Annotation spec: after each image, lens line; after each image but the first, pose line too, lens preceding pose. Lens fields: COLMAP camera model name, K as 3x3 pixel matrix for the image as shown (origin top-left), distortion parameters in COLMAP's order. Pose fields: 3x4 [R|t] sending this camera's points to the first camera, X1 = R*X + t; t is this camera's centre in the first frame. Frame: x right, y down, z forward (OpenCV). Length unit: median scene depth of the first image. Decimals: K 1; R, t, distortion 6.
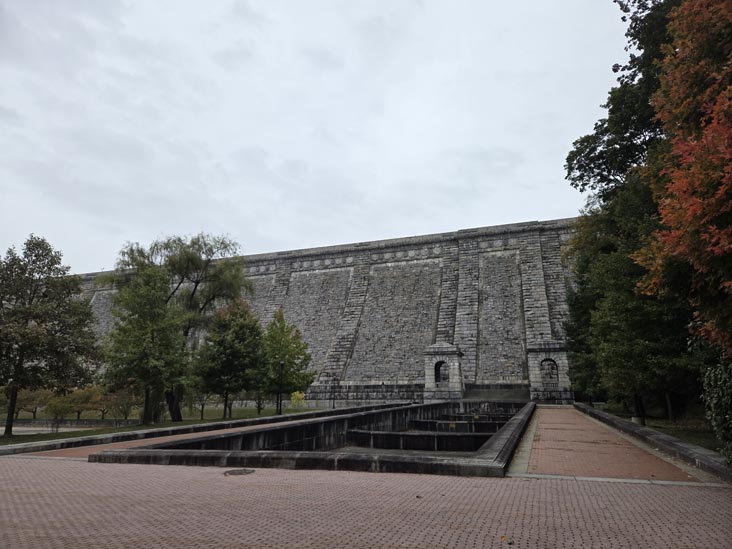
lens RADIAL K [[486.8, 0, 359.1], [0, 486.8, 270.7], [0, 0, 1]] dist [0.074577, -0.064475]
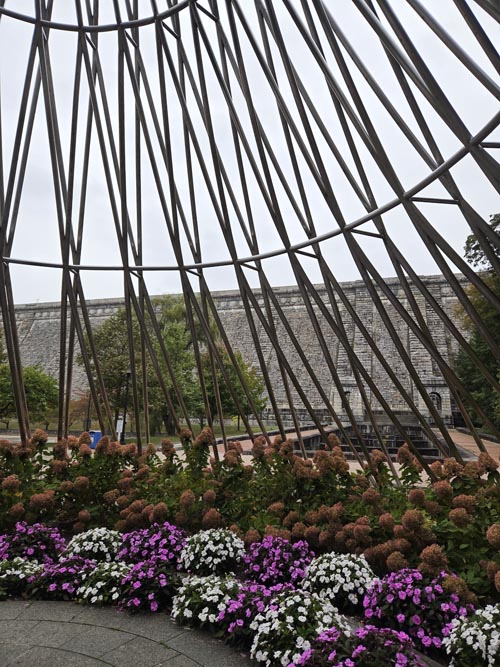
lens RADIAL K [[451.8, 0, 249.3], [0, 451.8, 326.7], [0, 0, 1]] dist [0.080881, -0.065948]
pose [[0.998969, 0.031620, 0.032575, -0.103701], [-0.033544, 0.997617, 0.060294, -0.034114], [-0.030591, -0.061324, 0.997649, -0.113063]]
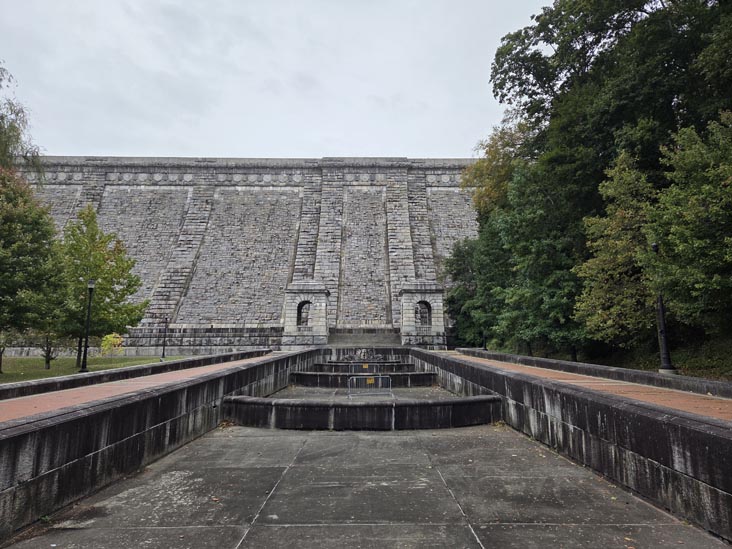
lens RADIAL K [[486.8, 0, 359.1], [0, 486.8, 270.7], [0, 0, 1]] dist [0.074577, -0.064475]
pose [[0.939075, 0.054430, 0.339375, -0.027338], [-0.089378, 0.992085, 0.088202, 0.042917], [-0.331888, -0.113161, 0.936507, 0.159257]]
